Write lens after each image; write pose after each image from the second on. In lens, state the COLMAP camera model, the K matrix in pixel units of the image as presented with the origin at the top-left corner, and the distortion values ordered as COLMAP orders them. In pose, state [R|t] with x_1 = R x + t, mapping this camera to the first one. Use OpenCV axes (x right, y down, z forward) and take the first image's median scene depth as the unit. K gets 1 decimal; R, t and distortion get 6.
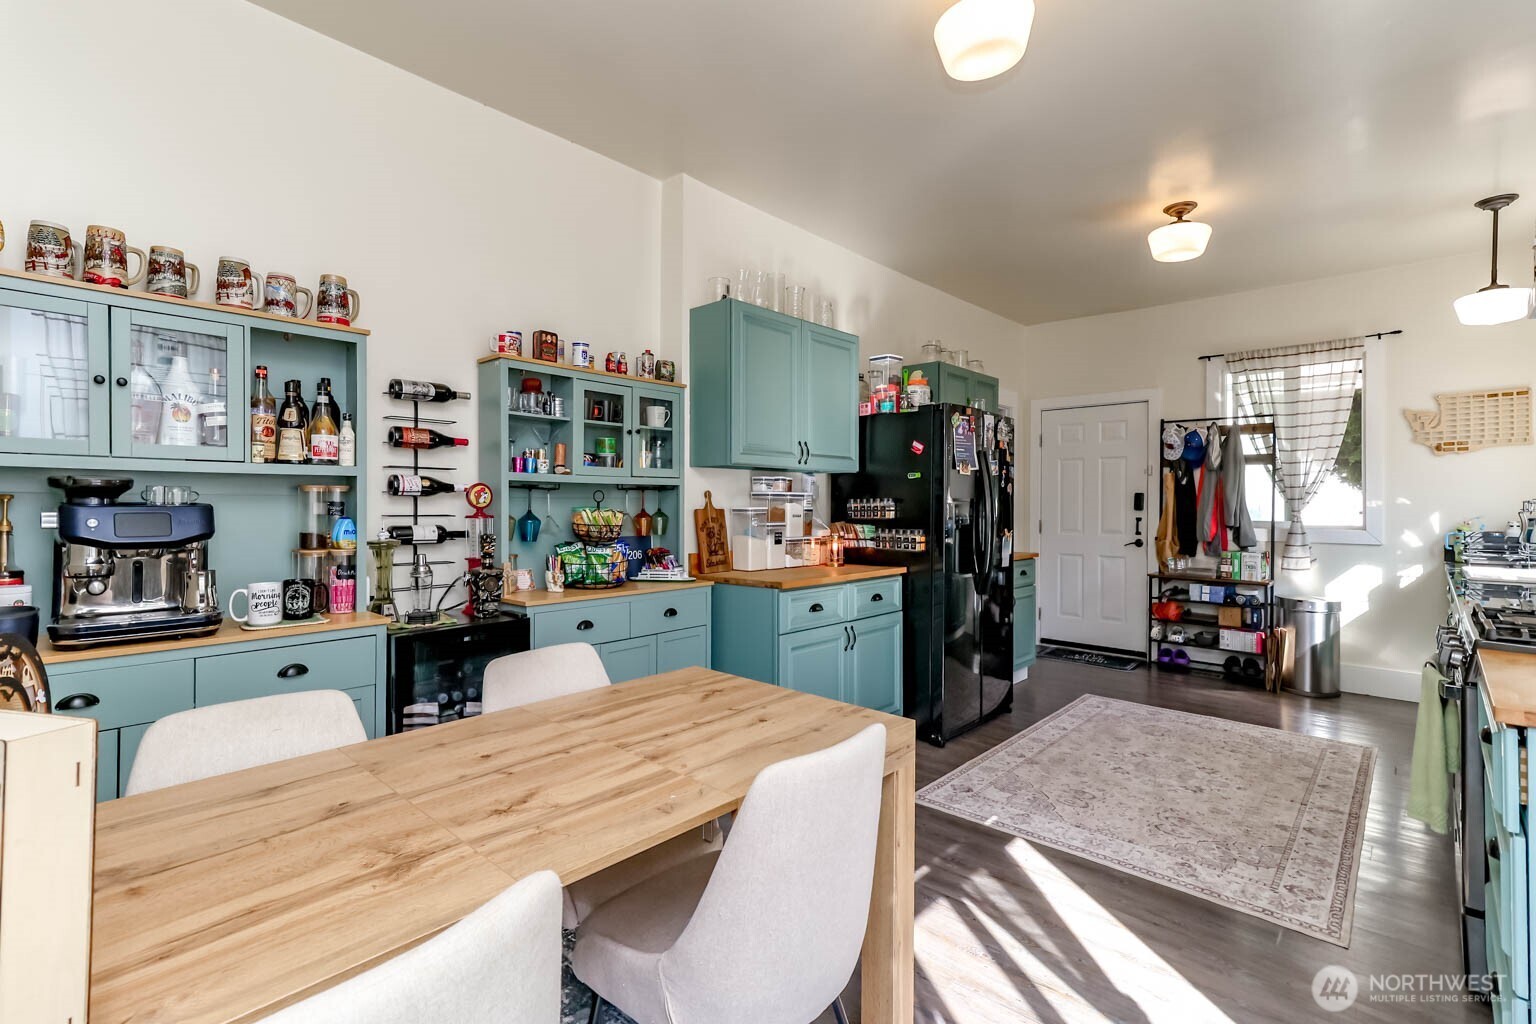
lens RADIAL K [[718.3, 0, 726.4], [0, 718.3, 505.9], [0, 0, 1]] dist [0.022013, 0.000322]
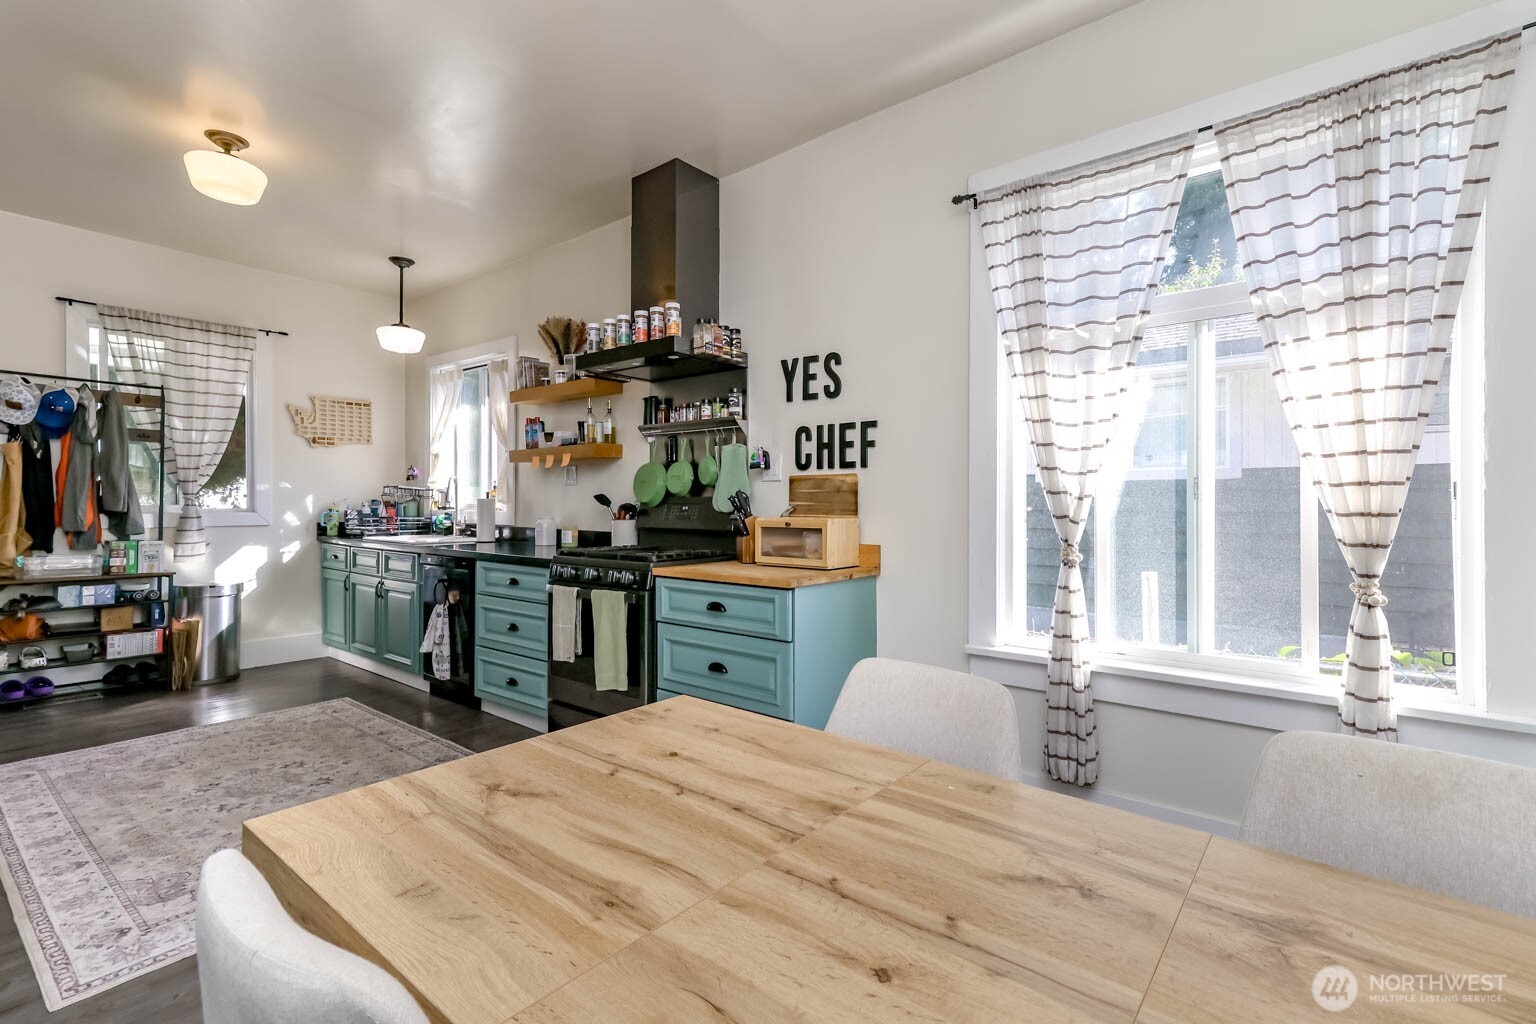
lens RADIAL K [[678.4, 0, 814.8], [0, 678.4, 501.6], [0, 0, 1]] dist [0.022776, -0.000271]
pose [[-0.122152, -0.002747, 0.992508, -0.293934], [-0.002288, 0.999994, 0.002486, 0.018159], [-0.992509, -0.001967, -0.122158, 0.425786]]
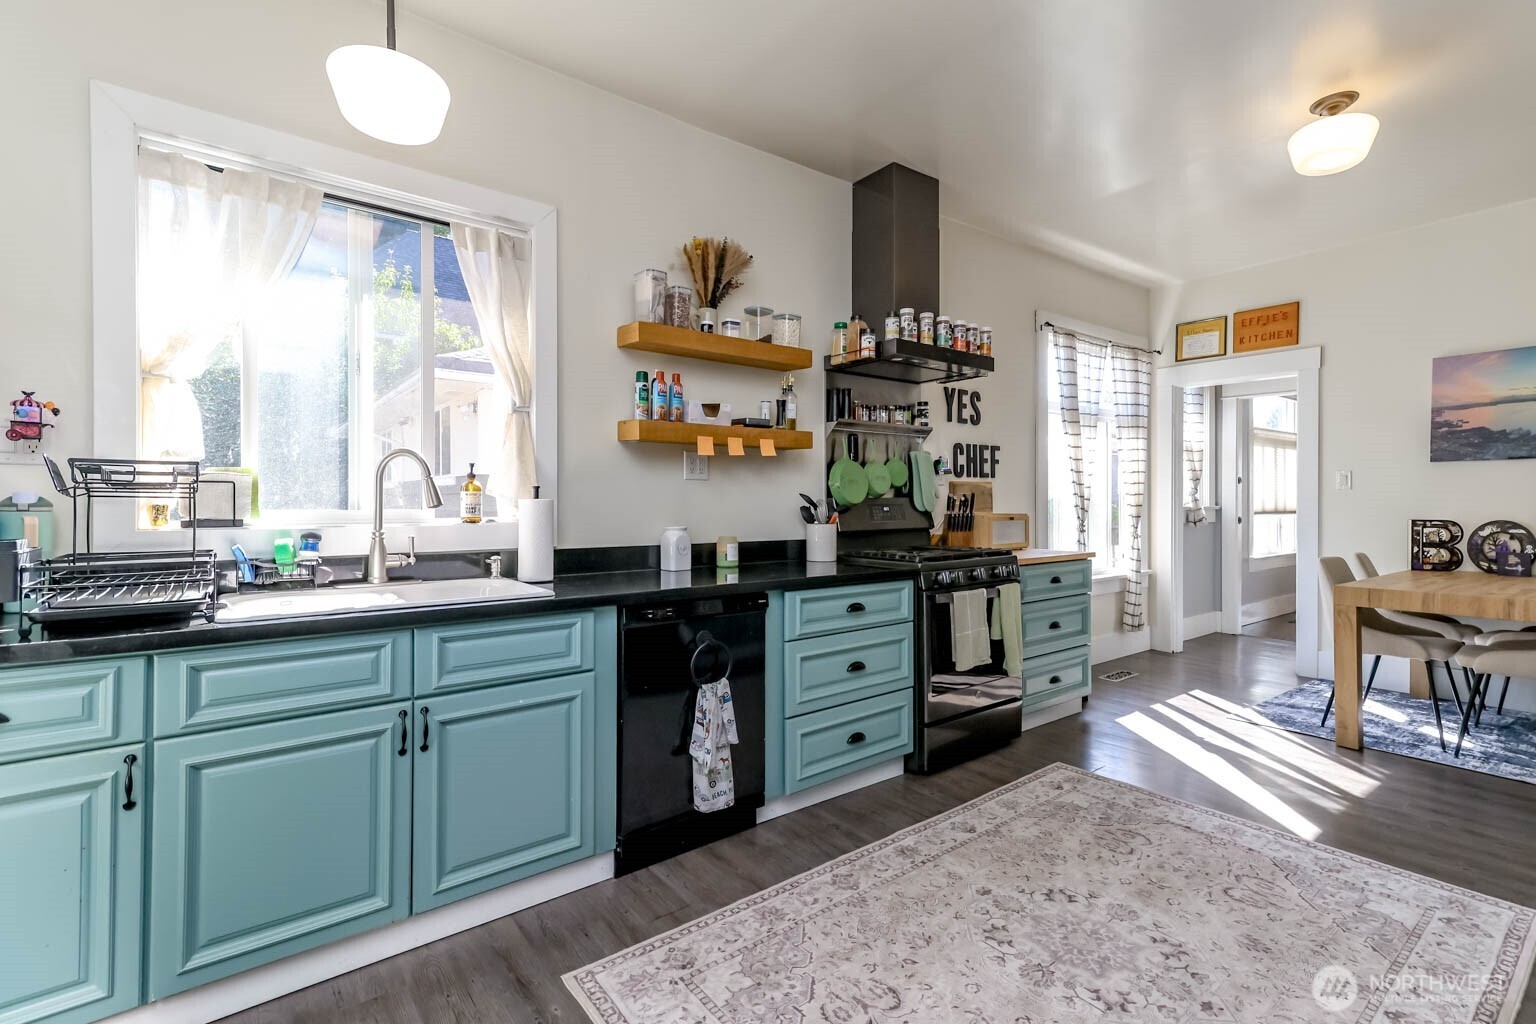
lens RADIAL K [[682.4, 0, 732.0], [0, 682.4, 506.5], [0, 0, 1]] dist [0.020811, 0.000208]
pose [[-0.983429, -0.000769, 0.181292, 0.744825], [0.000653, 0.999970, 0.007780, 0.019269], [-0.181292, 0.007770, -0.983399, 1.518148]]
